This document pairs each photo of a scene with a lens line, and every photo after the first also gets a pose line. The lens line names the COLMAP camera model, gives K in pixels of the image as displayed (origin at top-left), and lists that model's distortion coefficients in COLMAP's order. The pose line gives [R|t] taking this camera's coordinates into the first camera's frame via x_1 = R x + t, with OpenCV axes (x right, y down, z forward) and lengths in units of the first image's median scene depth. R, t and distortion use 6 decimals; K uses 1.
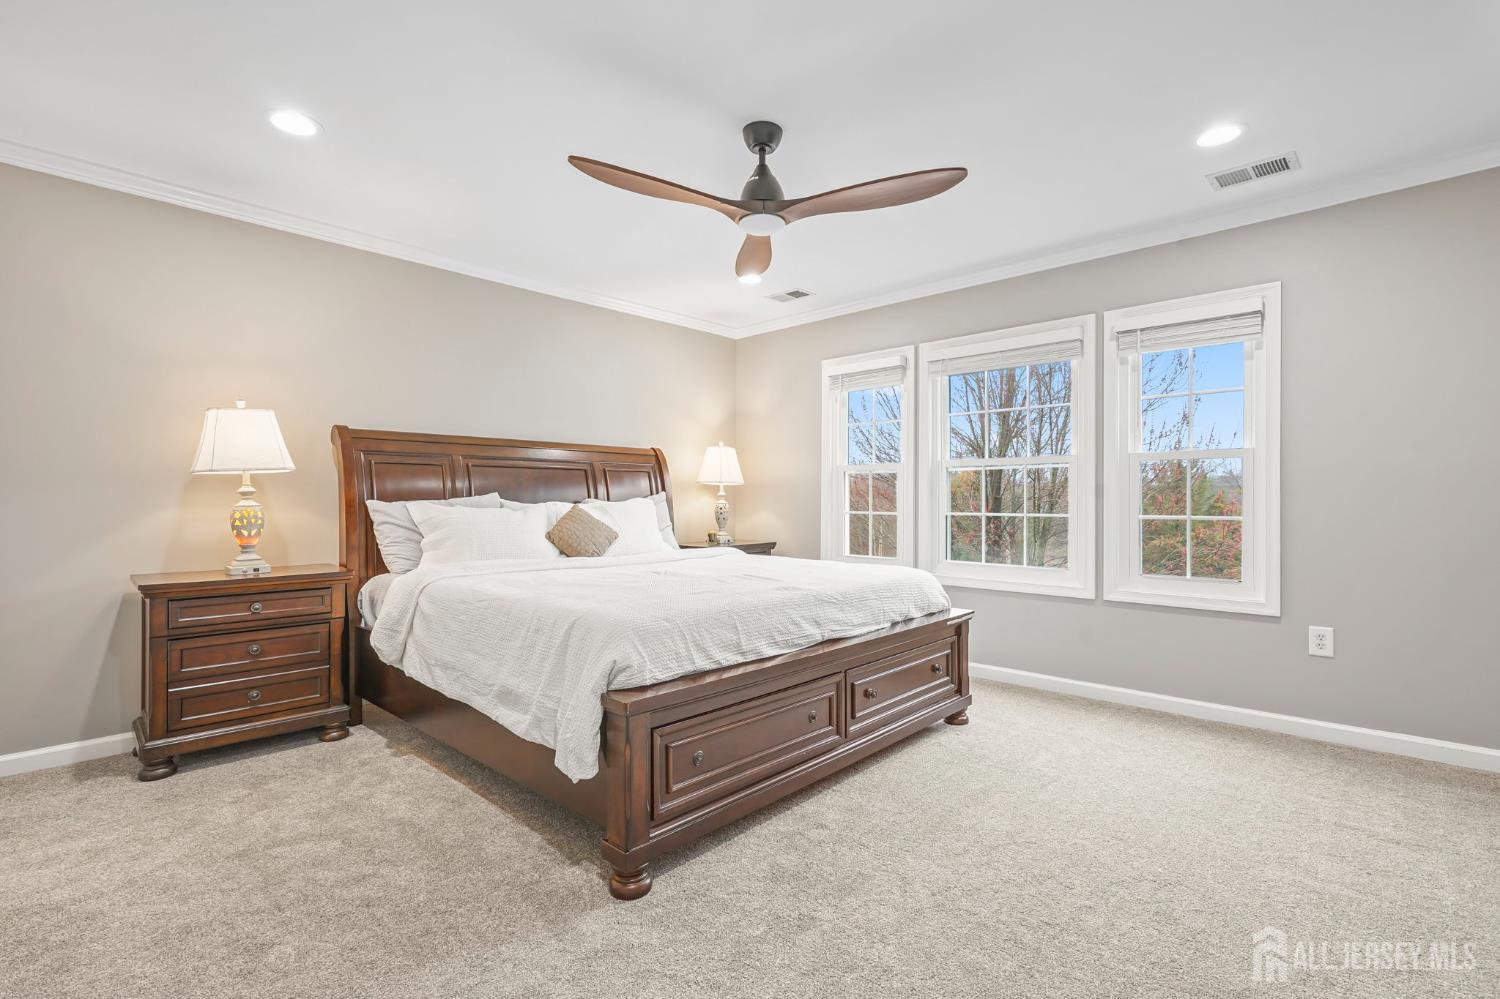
lens RADIAL K [[685.7, 0, 746.3], [0, 685.7, 497.1], [0, 0, 1]] dist [-0.000583, -0.000443]
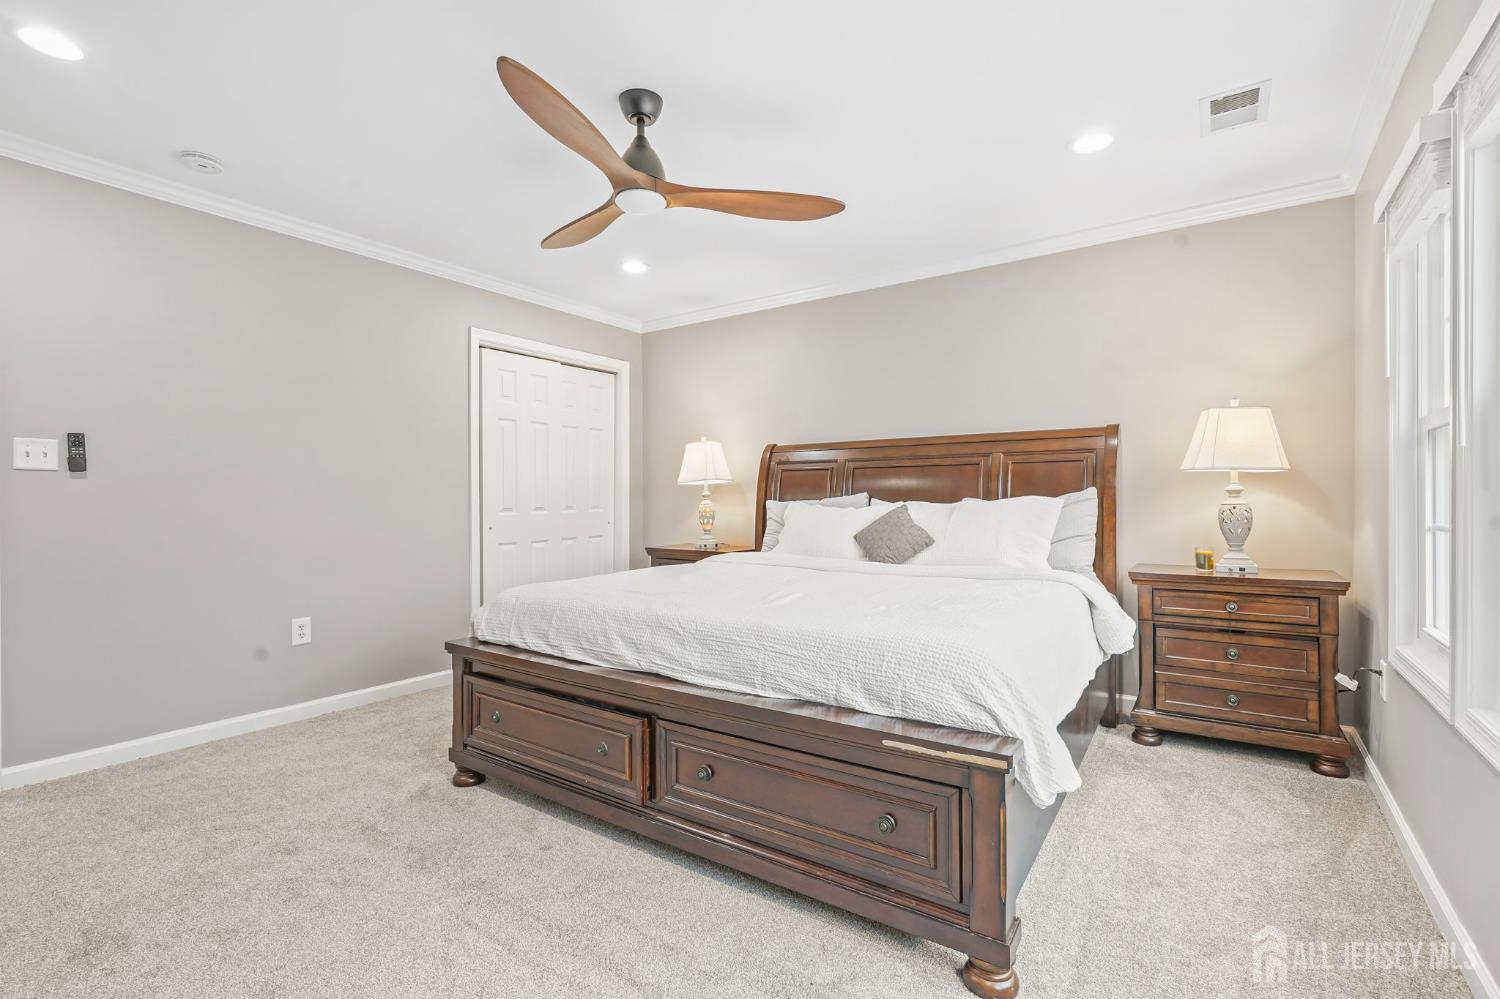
lens RADIAL K [[685.7, 0, 746.1], [0, 685.7, 503.2], [0, 0, 1]] dist [-0.000583, -0.000443]
pose [[0.155690, 0.004443, -0.987796, 0.728513], [0.007674, 0.999954, 0.005707, 0.002319], [0.987776, -0.008469, 0.155648, 0.761230]]
